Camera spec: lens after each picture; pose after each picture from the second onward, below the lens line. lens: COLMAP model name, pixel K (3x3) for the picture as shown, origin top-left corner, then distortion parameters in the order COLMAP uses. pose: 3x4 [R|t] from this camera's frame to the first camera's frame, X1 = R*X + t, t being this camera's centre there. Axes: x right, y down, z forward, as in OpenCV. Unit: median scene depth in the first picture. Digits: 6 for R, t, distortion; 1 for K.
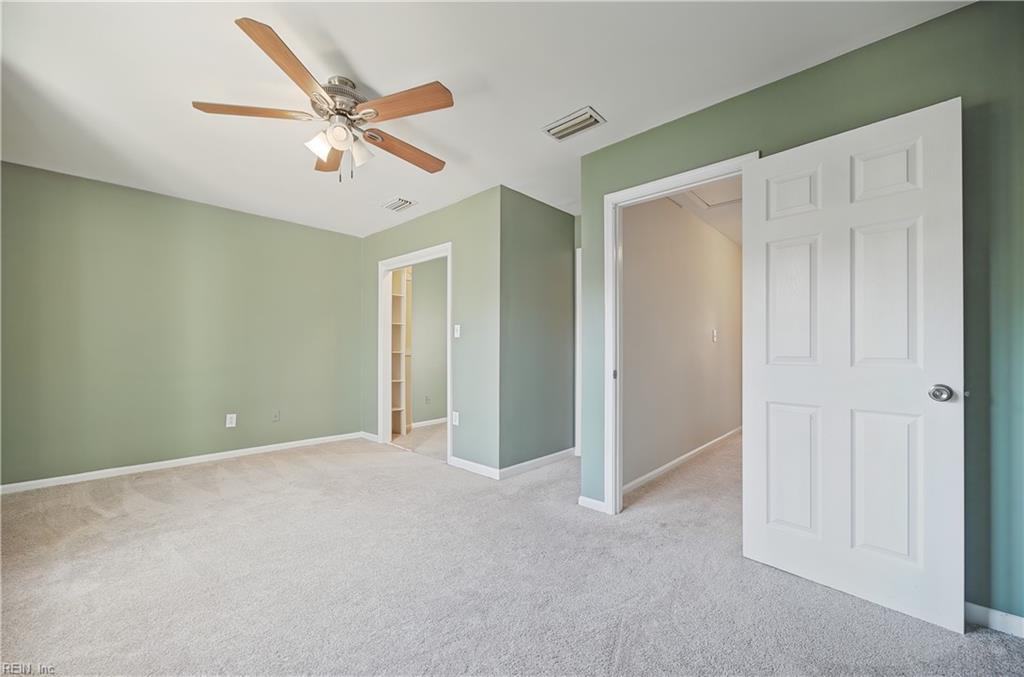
lens RADIAL K [[412.5, 0, 513.4], [0, 412.5, 346.5], [0, 0, 1]] dist [0.006908, -0.000048]
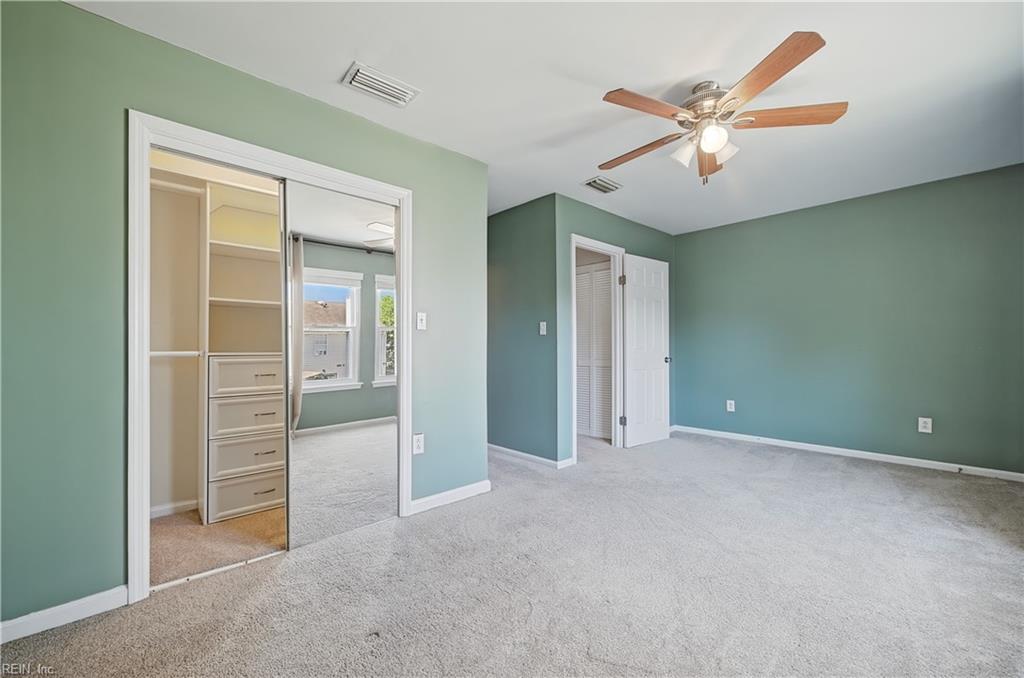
lens RADIAL K [[412.5, 0, 513.4], [0, 412.5, 347.0], [0, 0, 1]] dist [0.006908, -0.000048]
pose [[0.075673, -0.002927, 0.997128, -0.925515], [-0.006774, 0.999971, 0.003449, 0.004175], [-0.997110, -0.007015, 0.075651, 0.871240]]
